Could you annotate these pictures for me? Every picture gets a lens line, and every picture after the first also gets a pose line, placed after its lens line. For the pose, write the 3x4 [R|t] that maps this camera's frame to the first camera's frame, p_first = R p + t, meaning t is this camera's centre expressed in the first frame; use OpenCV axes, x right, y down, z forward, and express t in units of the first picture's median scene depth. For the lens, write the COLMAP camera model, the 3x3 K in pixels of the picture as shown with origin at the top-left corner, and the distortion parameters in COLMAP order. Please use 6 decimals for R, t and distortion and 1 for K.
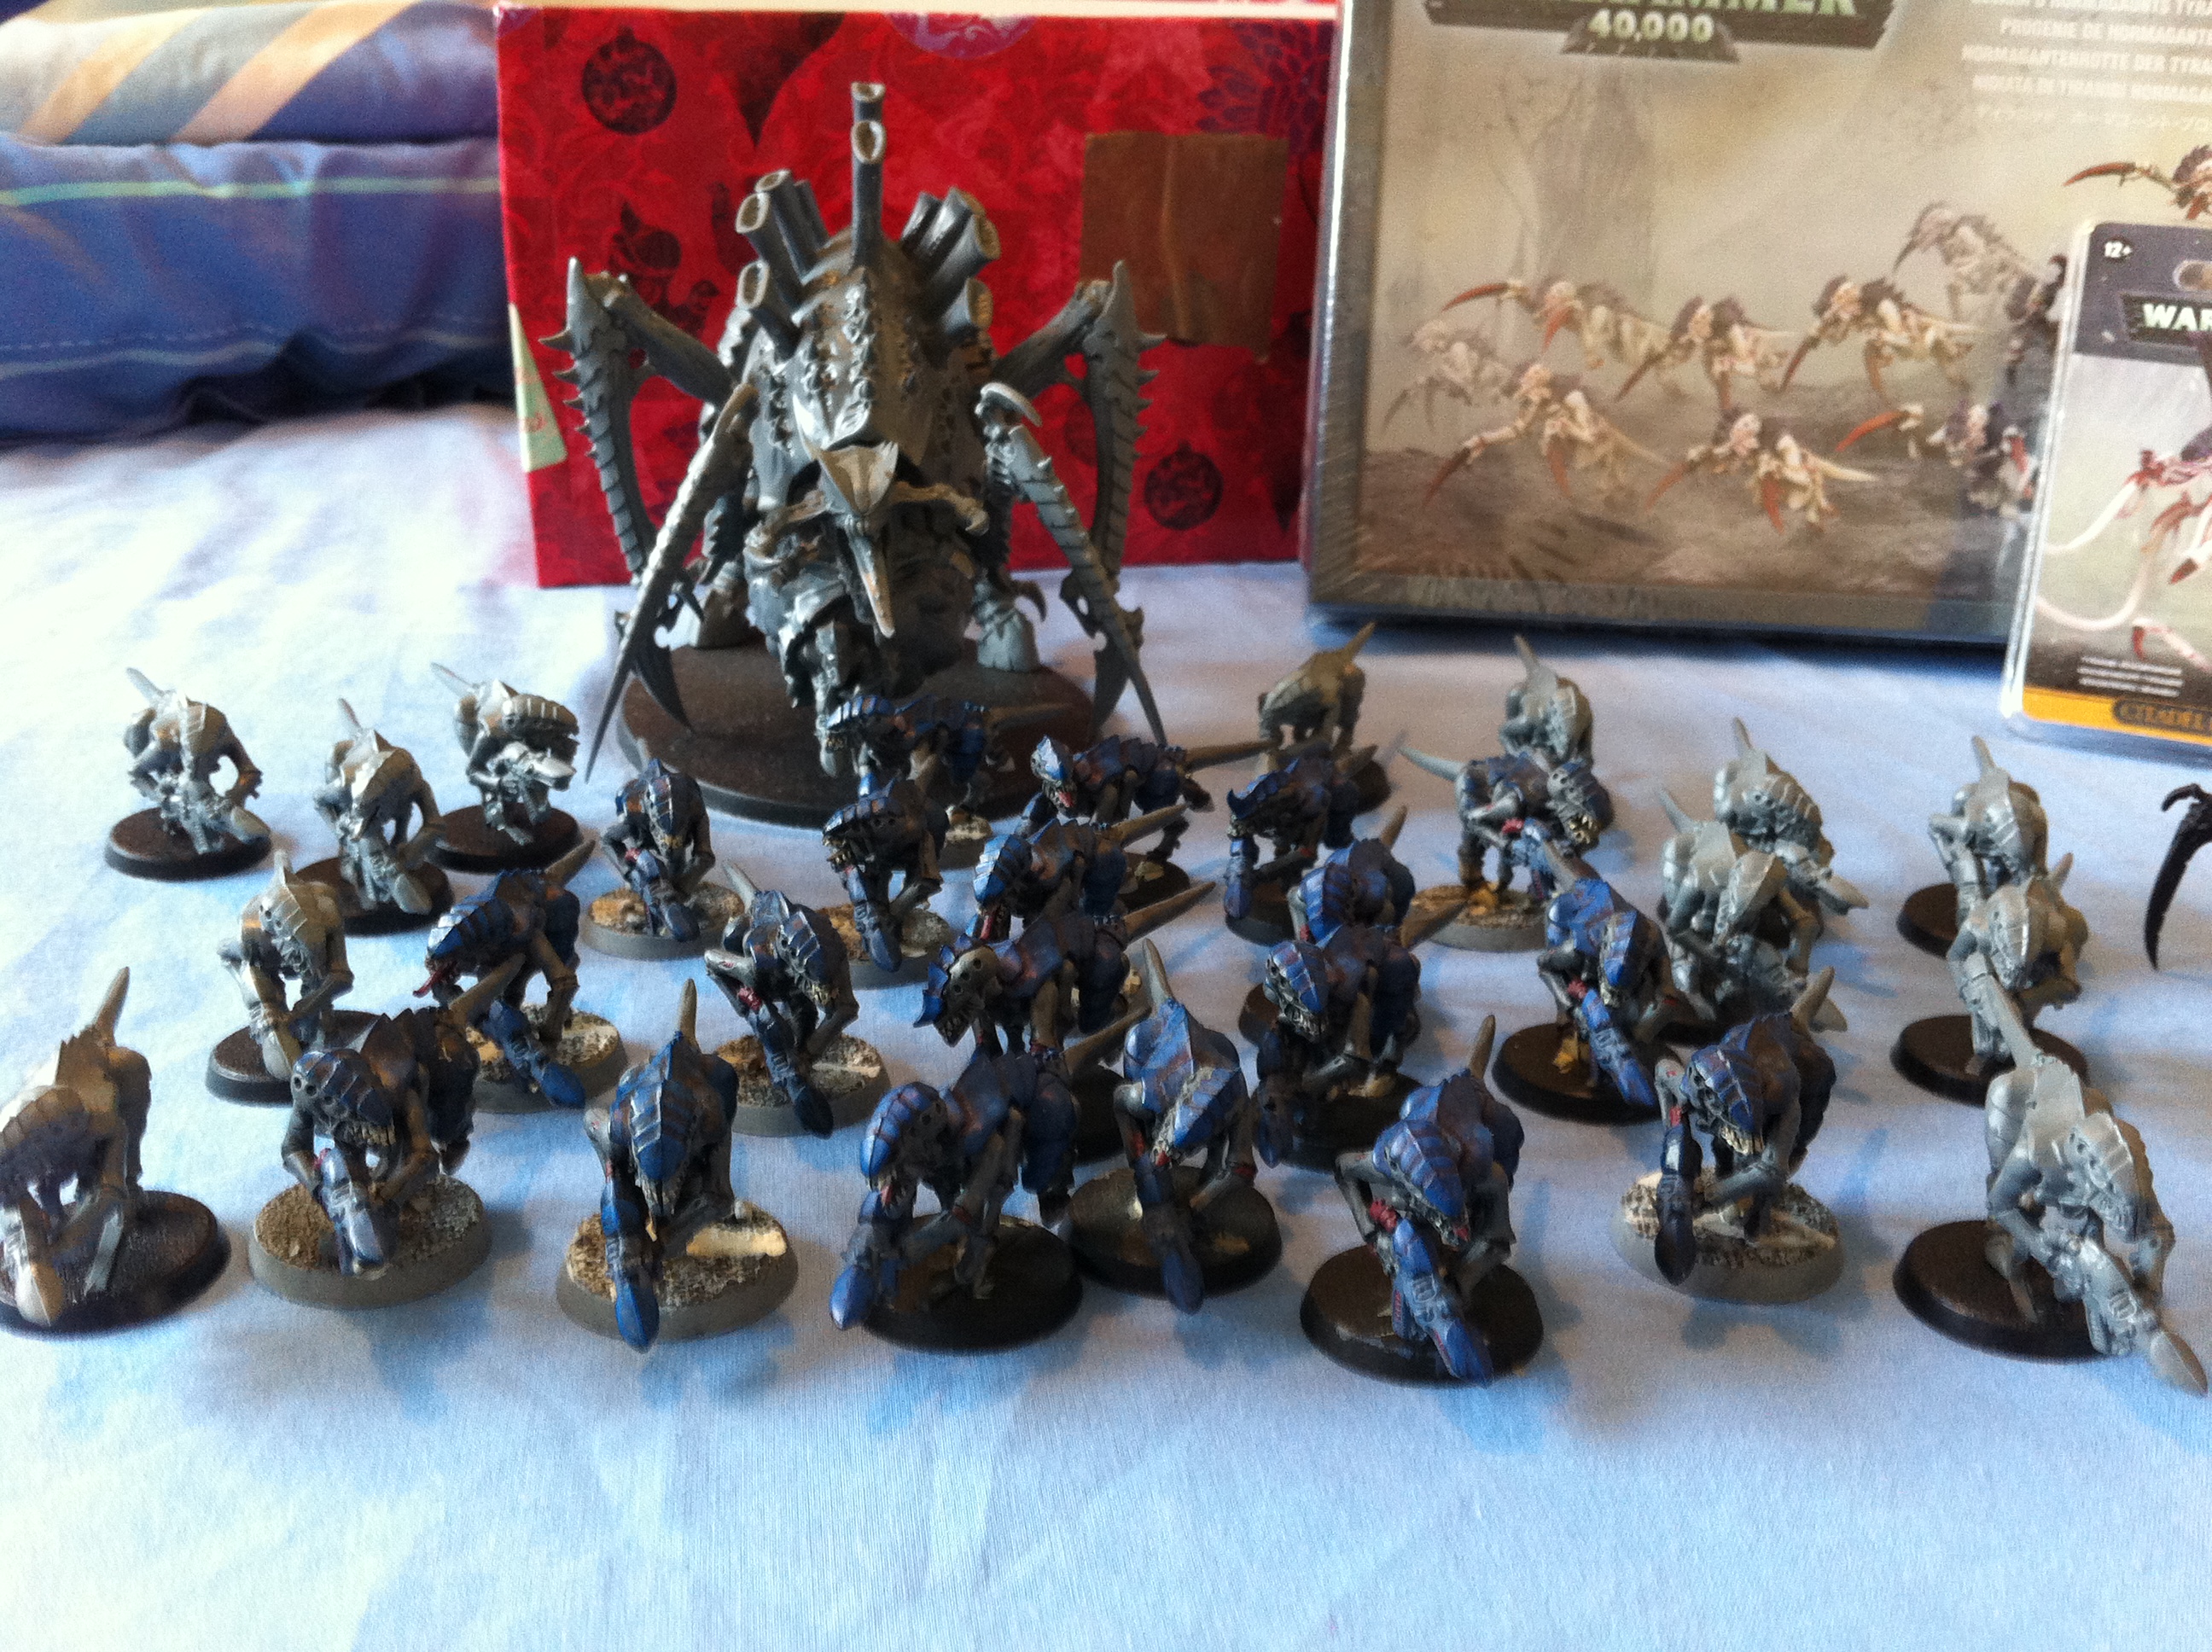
lens RADIAL K [[2184.8, 0, 1106.0], [0, 2184.8, 826.0], [0, 0, 1]] dist [0.059844, -0.258820]
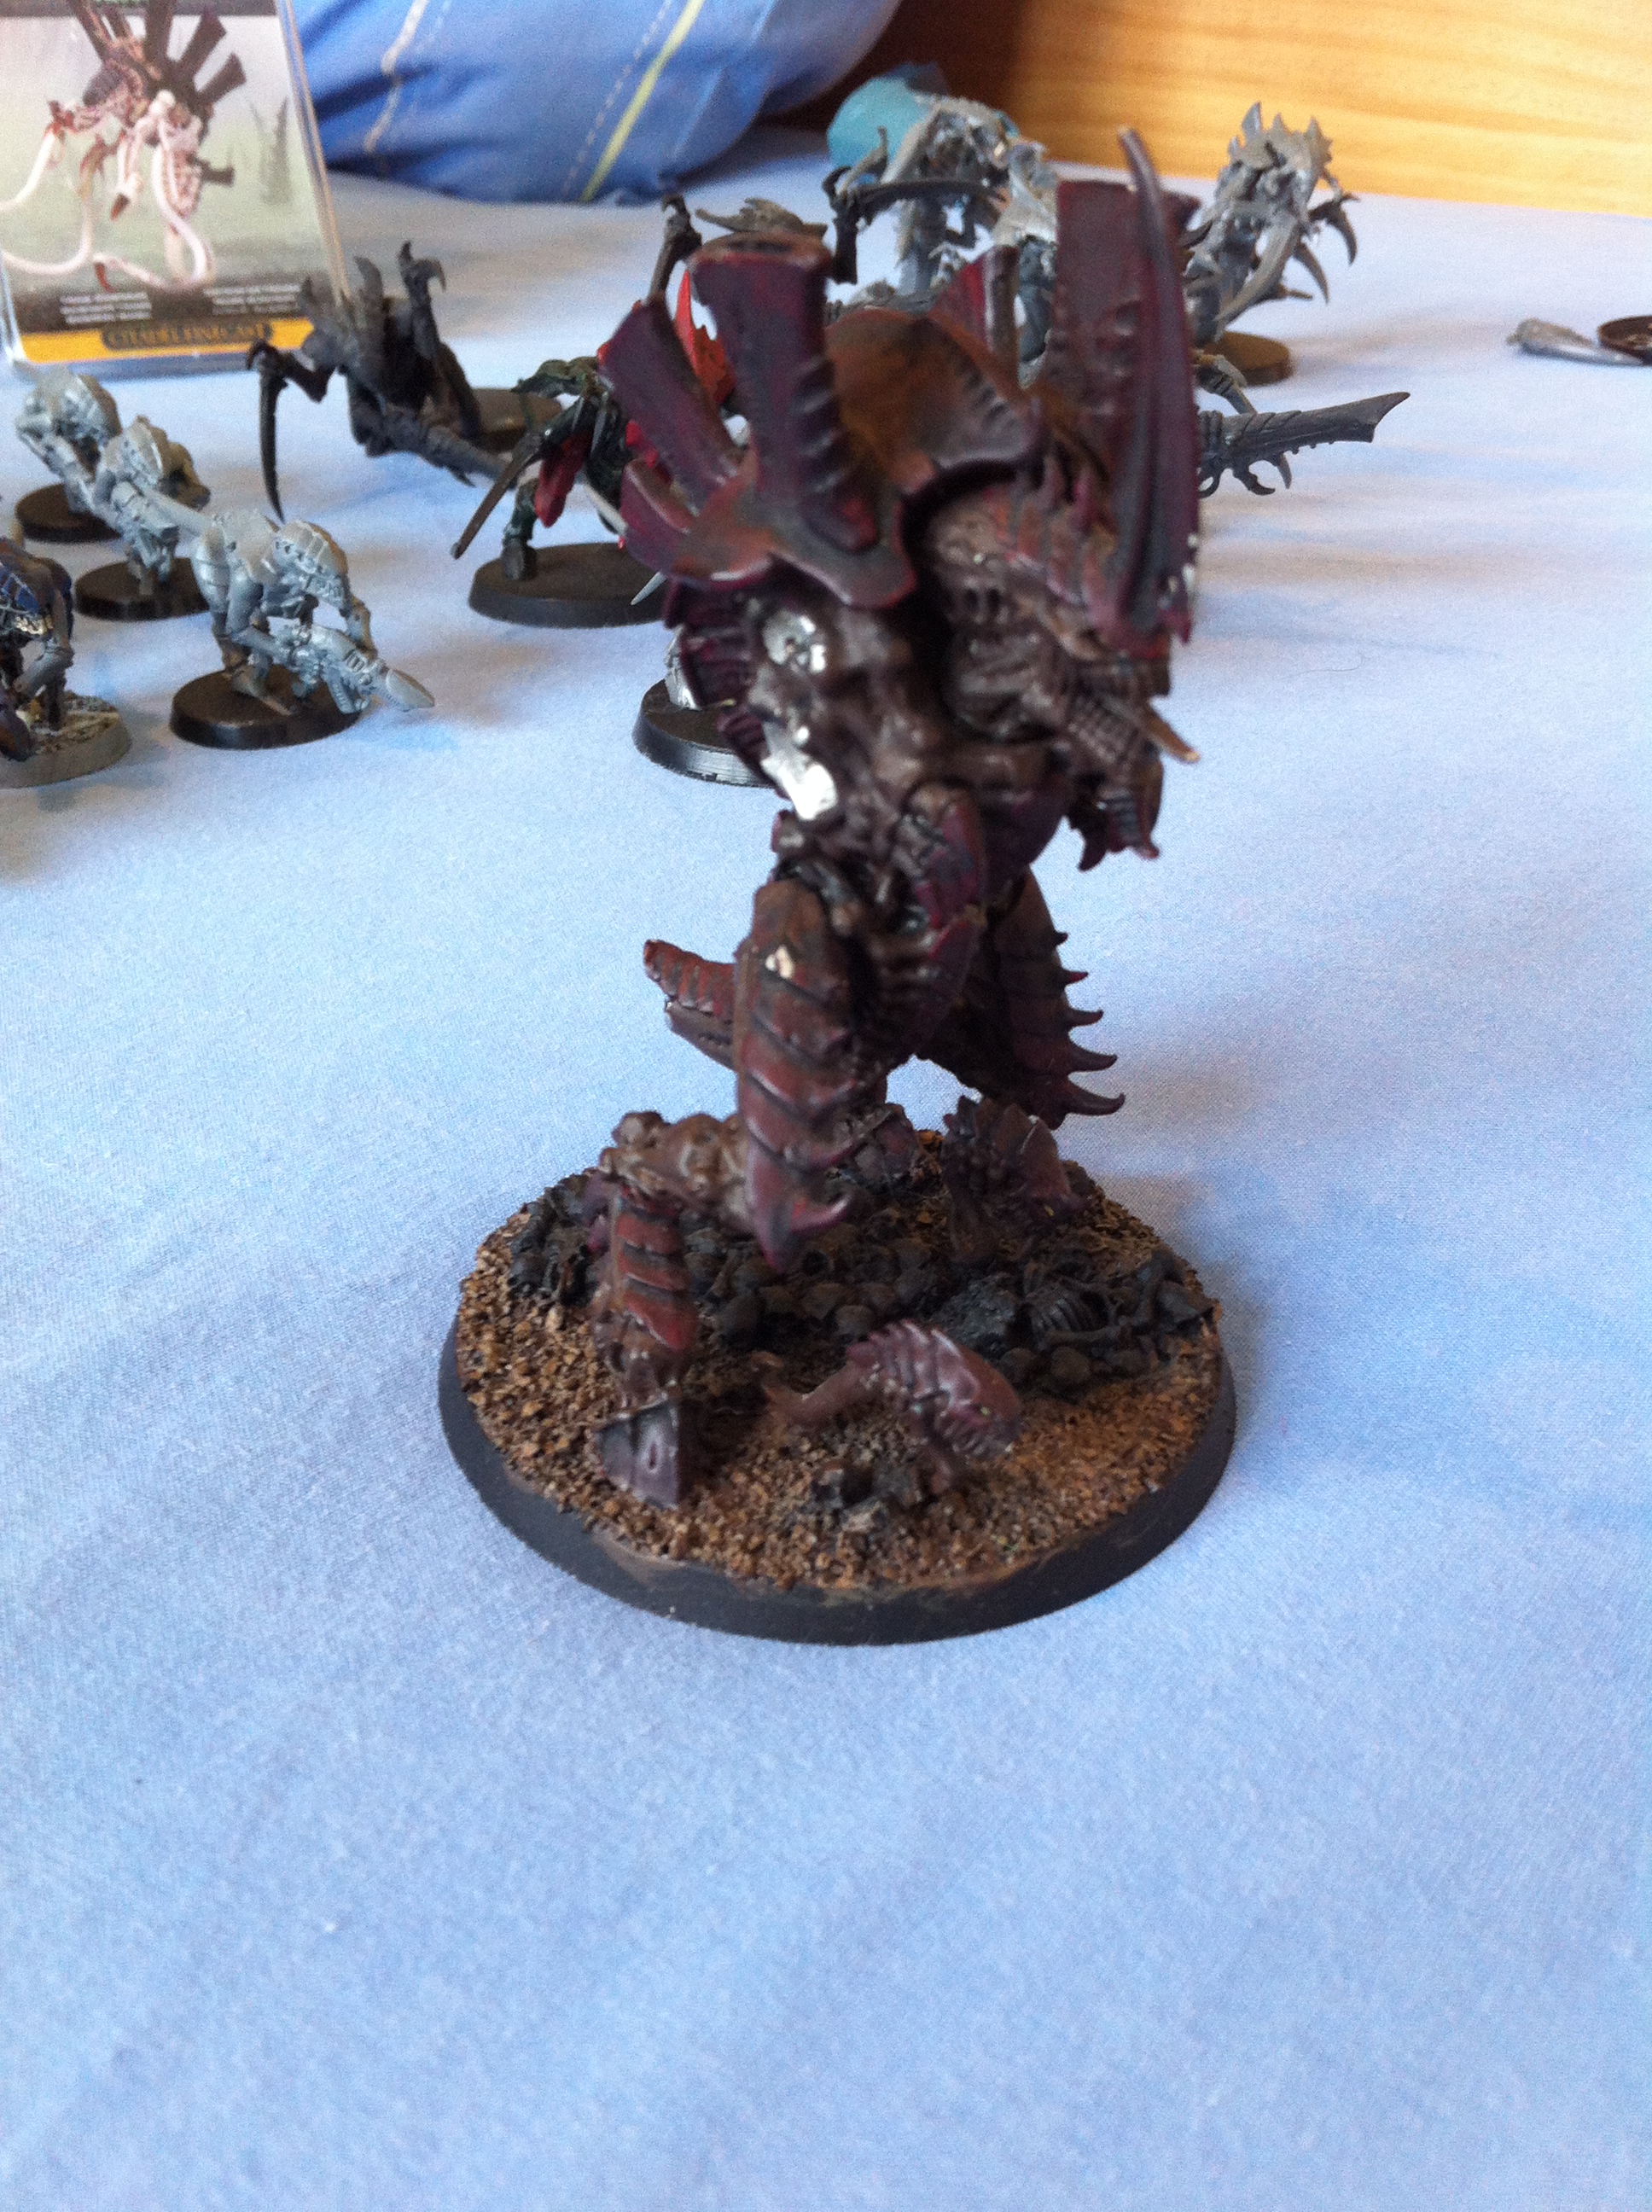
lens RADIAL K [[2171.4, 0, 807.2], [0, 2171.4, 1100.2], [0, 0, 1]] dist [-0.091611, 0.032895]
pose [[0.684411, -0.382096, 0.620954, -0.103931], [0.249521, 0.922999, 0.292936, 0.068564], [-0.685070, -0.045547, 0.727052, -0.047703]]
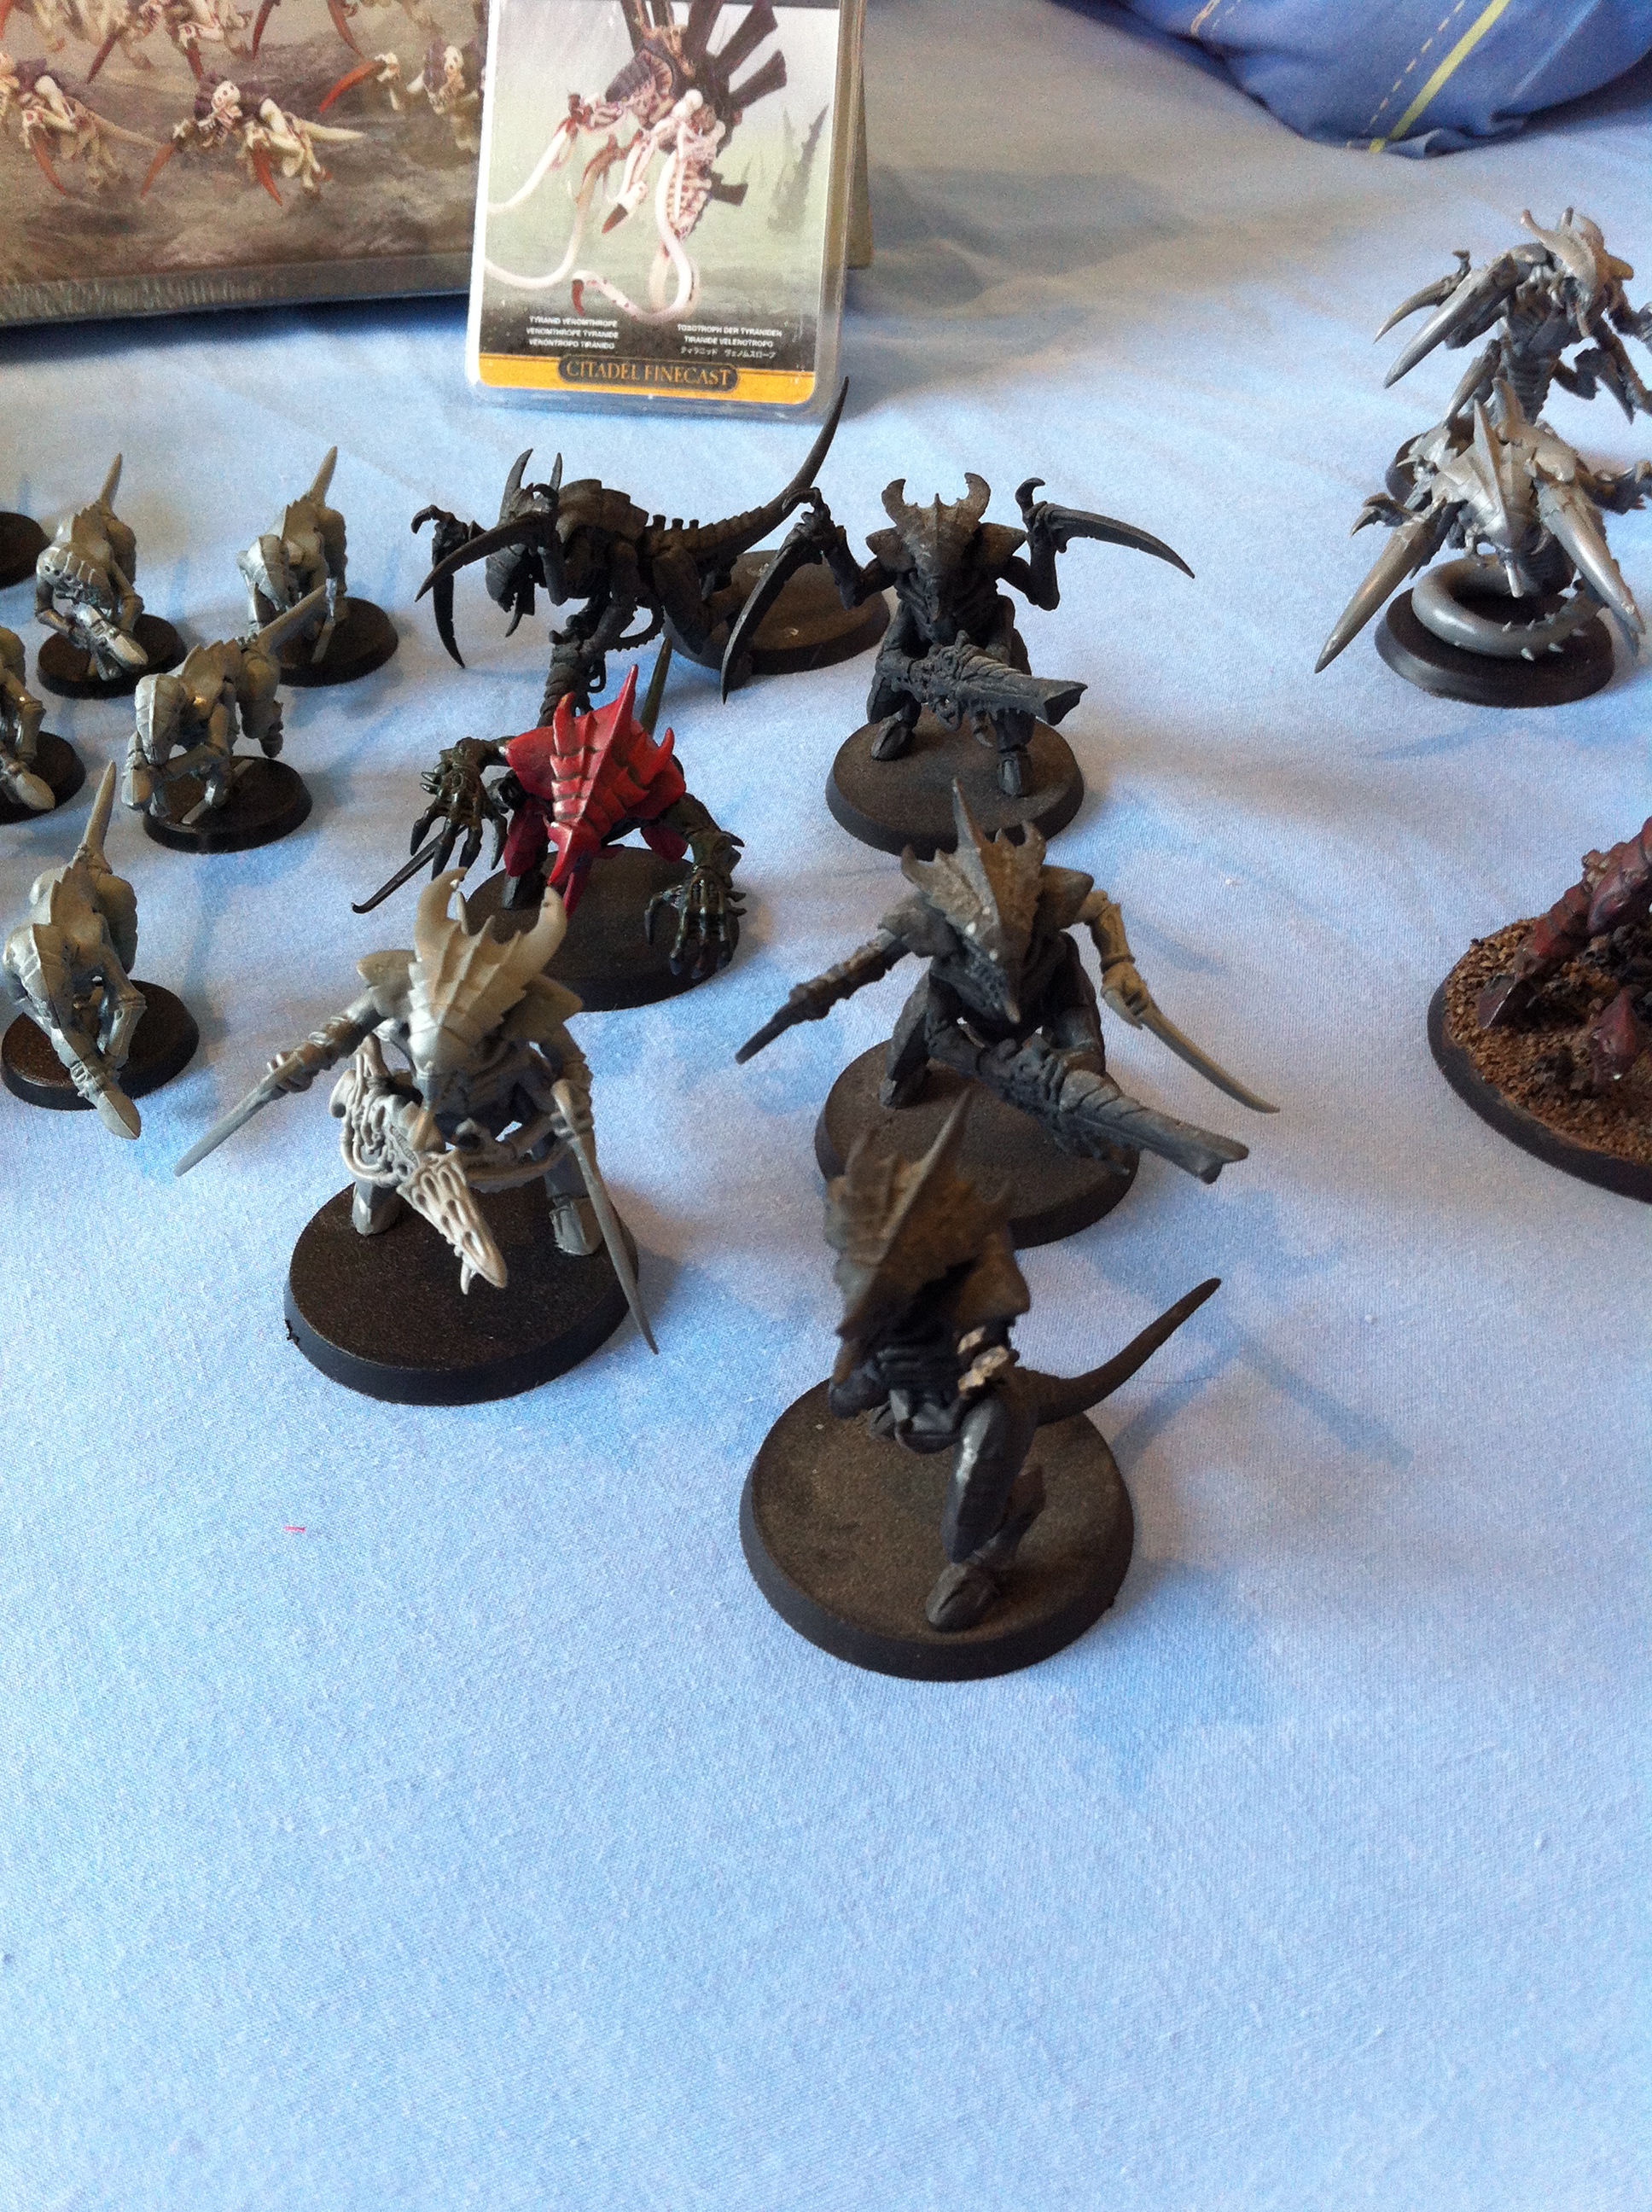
lens RADIAL K [[2137.8, 0, 792.6], [0, 2137.8, 1037.6], [0, 0, 1]] dist [0.089718, -0.326145]
pose [[0.966185, -0.184376, 0.180255, 0.288480], [0.118932, 0.938928, 0.322906, -0.064439], [-0.228783, -0.290549, 0.929107, -0.083670]]
